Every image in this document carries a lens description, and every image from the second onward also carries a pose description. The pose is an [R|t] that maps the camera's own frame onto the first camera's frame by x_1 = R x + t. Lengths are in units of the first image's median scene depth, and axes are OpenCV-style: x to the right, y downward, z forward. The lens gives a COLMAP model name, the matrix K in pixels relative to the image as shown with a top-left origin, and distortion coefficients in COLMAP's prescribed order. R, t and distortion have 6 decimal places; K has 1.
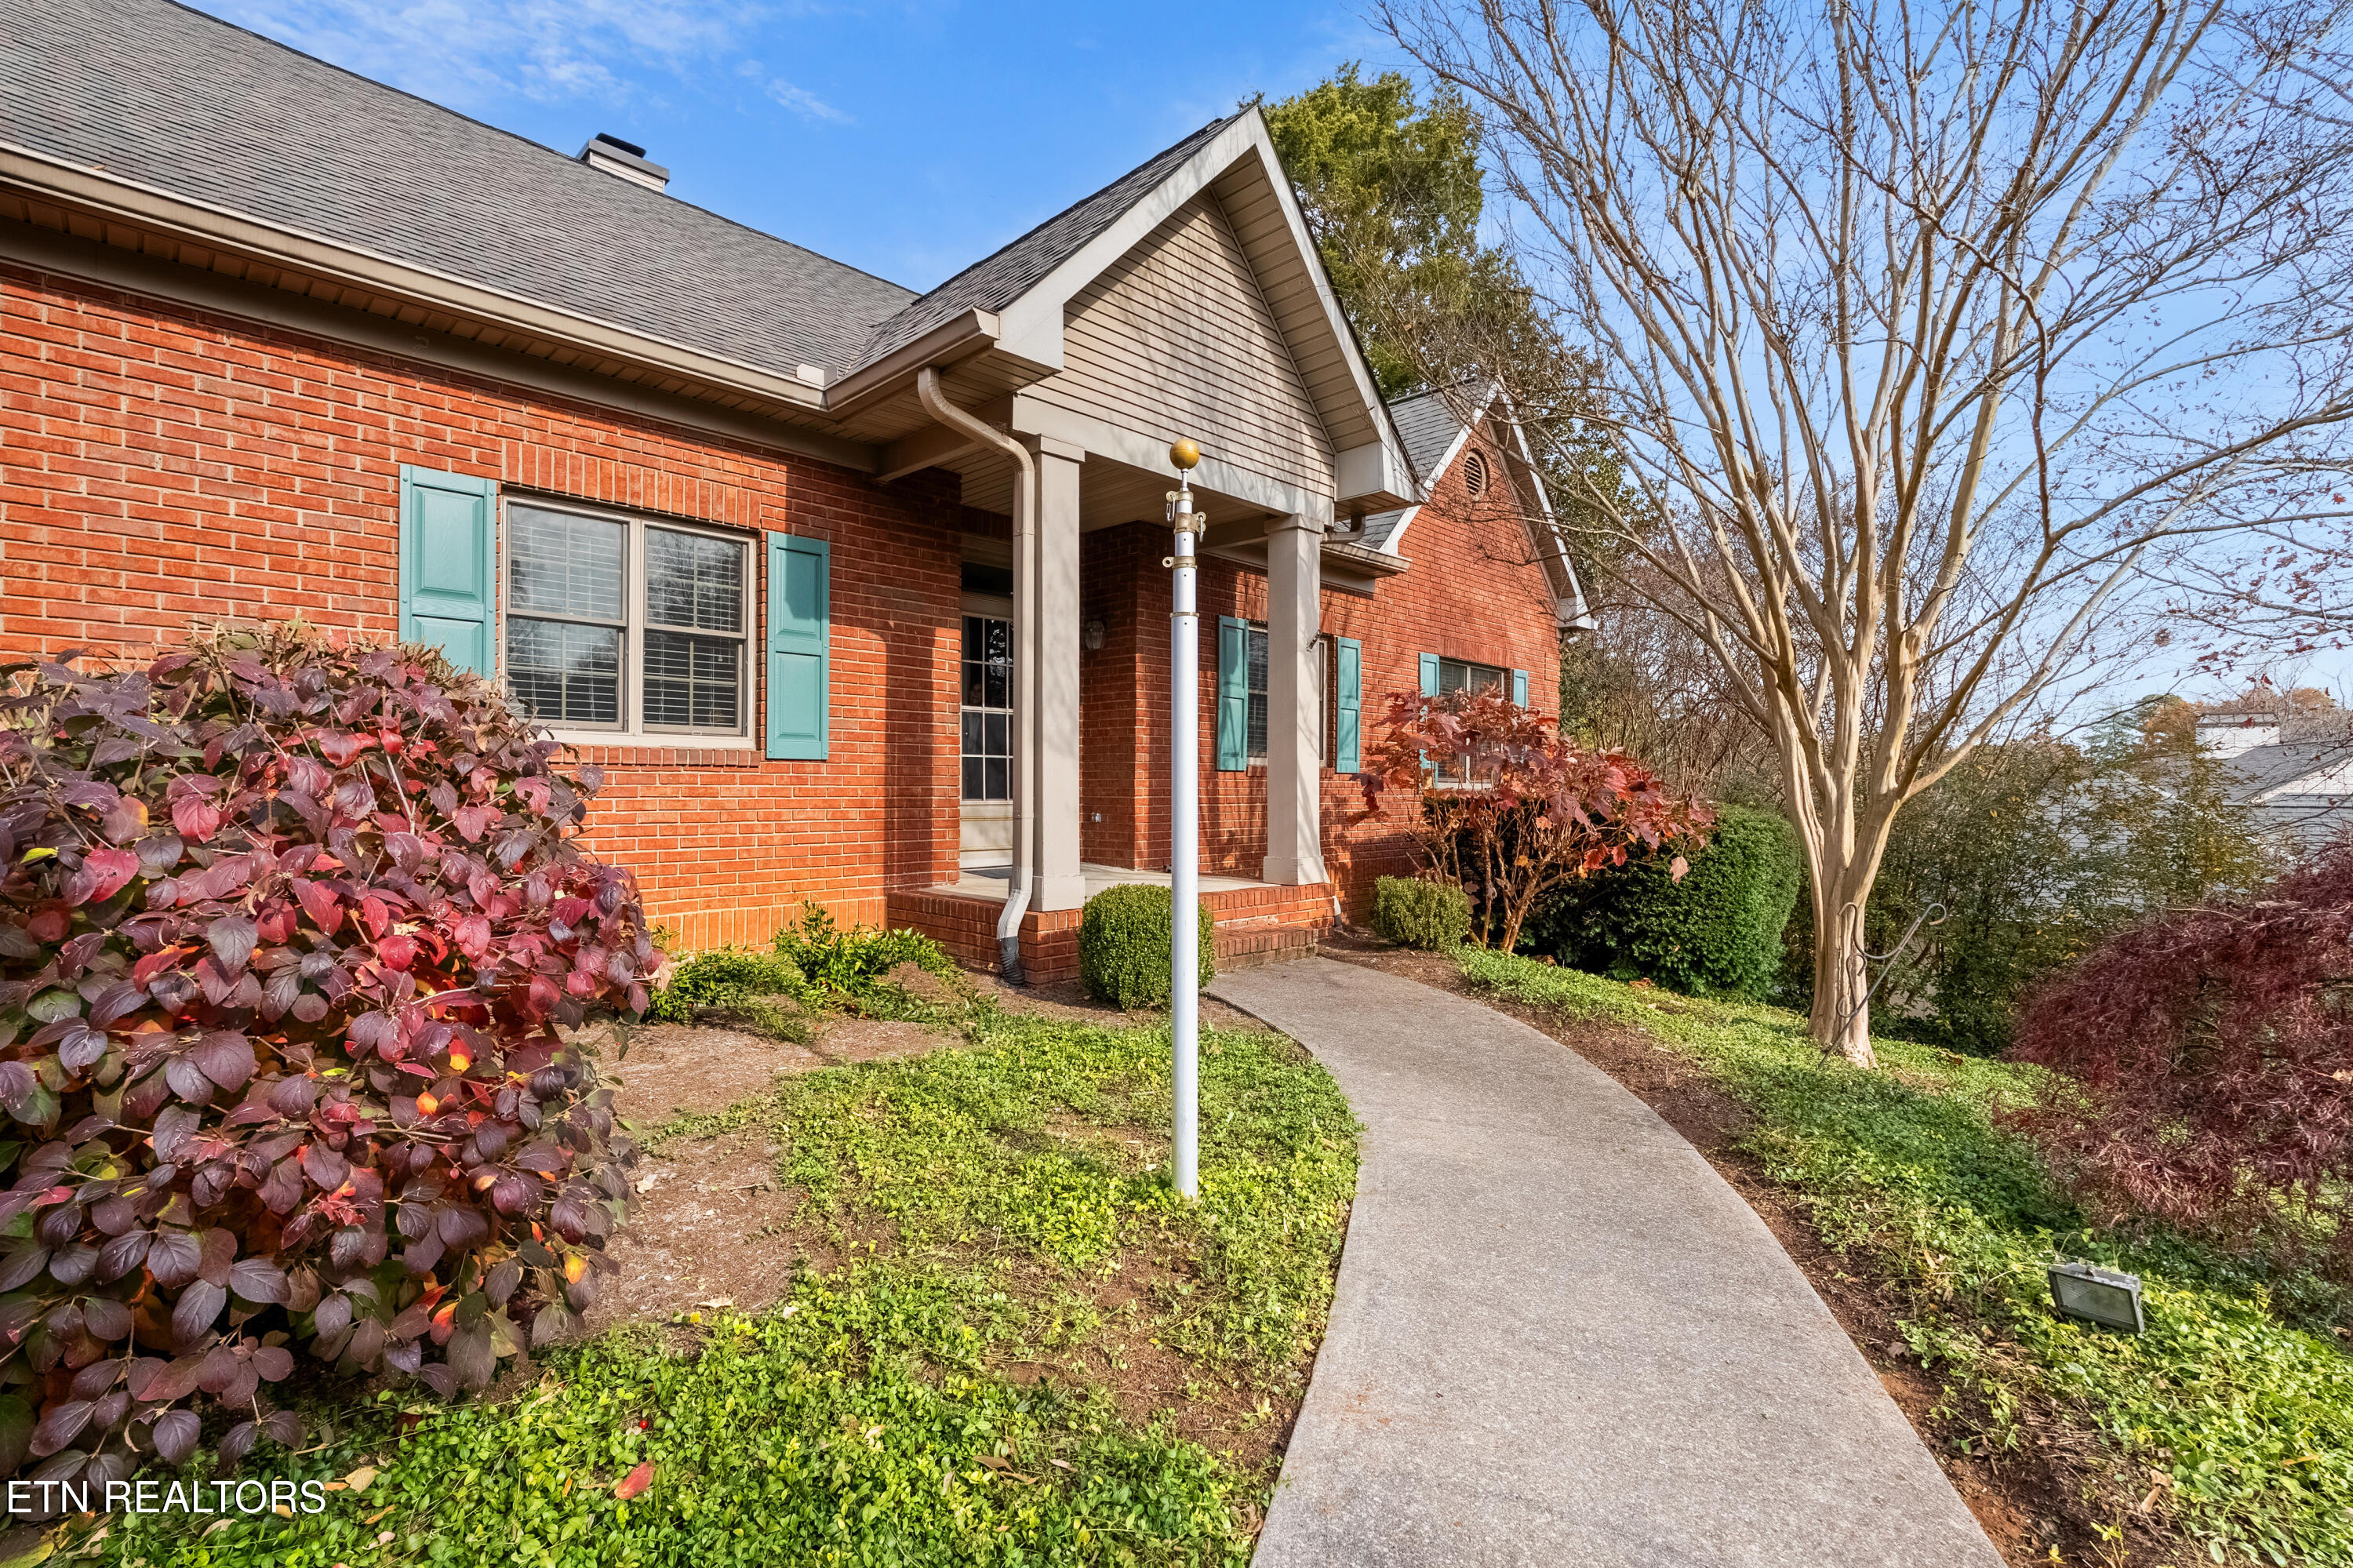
lens RADIAL K [[1068.2, 0, 1186.8], [0, 1068.2, 786.1], [0, 0, 1]] dist [-0.005445, 0.000864]
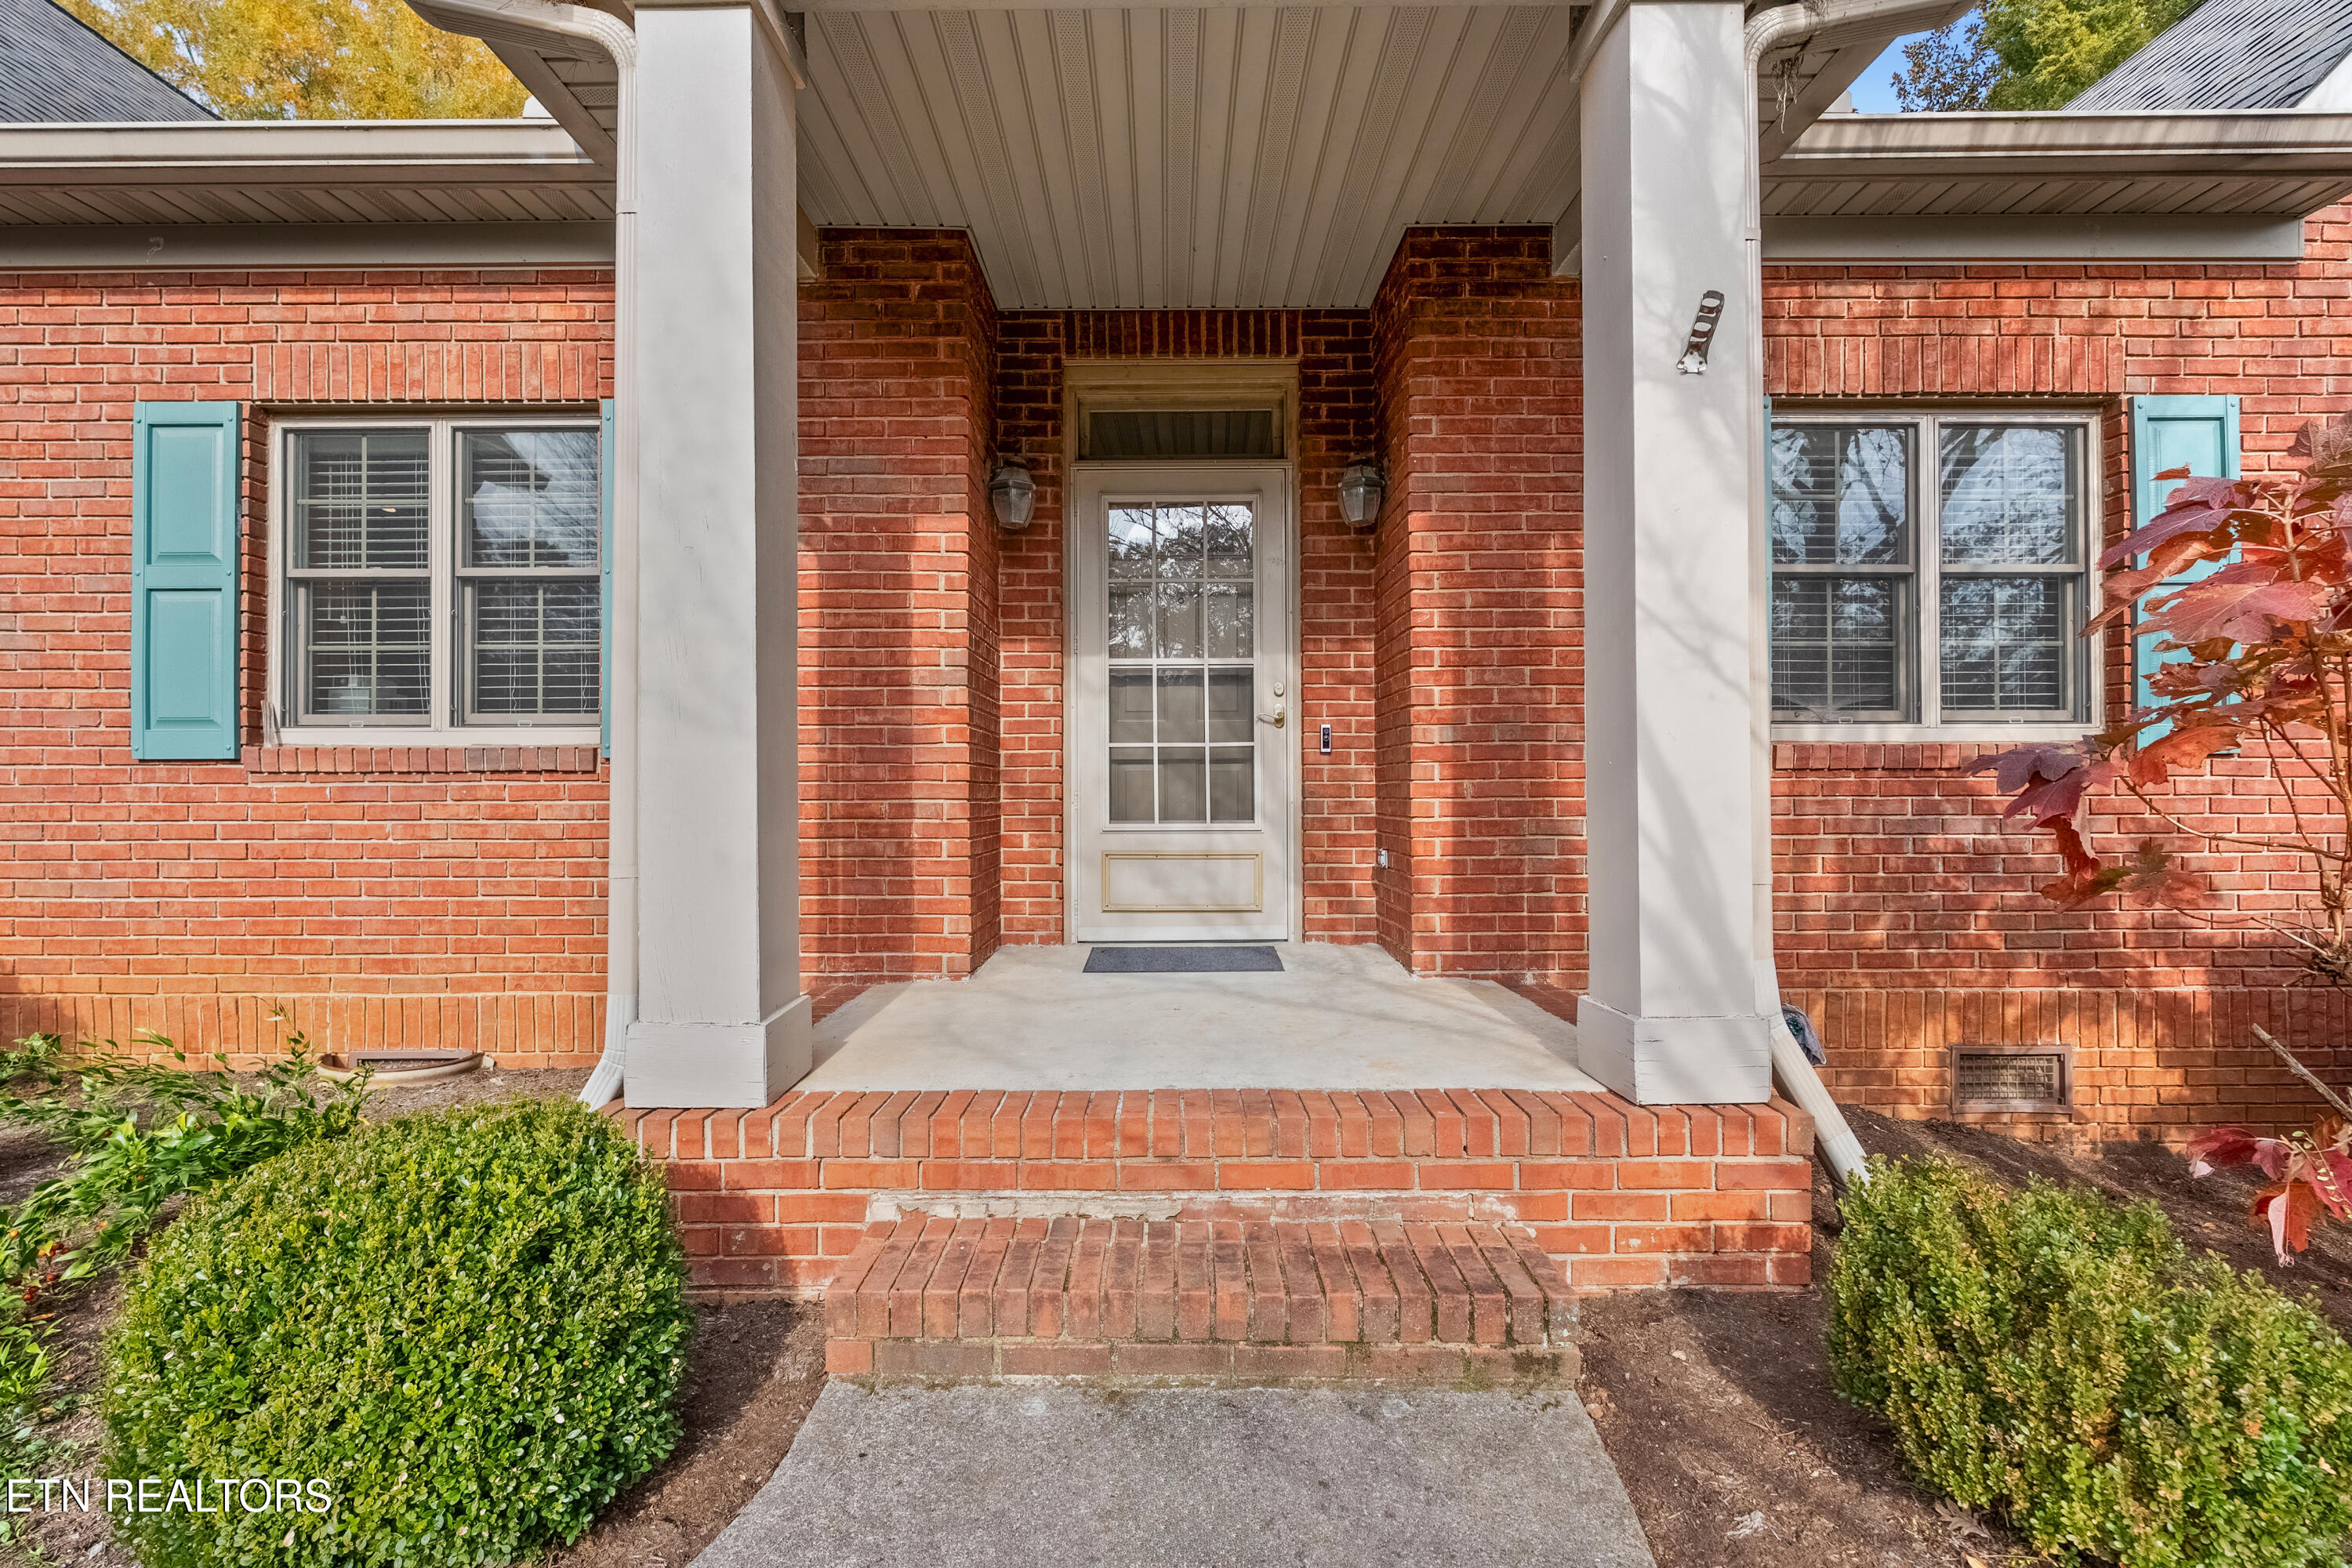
lens RADIAL K [[1067.7, 0, 1161.0], [0, 1067.7, 773.6], [0, 0, 1]] dist [-0.005445, 0.000864]
pose [[0.684288, -0.004276, -0.729200, 0.301592], [0.008274, 0.999964, 0.001900, -0.016545], [0.729165, -0.007334, 0.684298, 0.835218]]
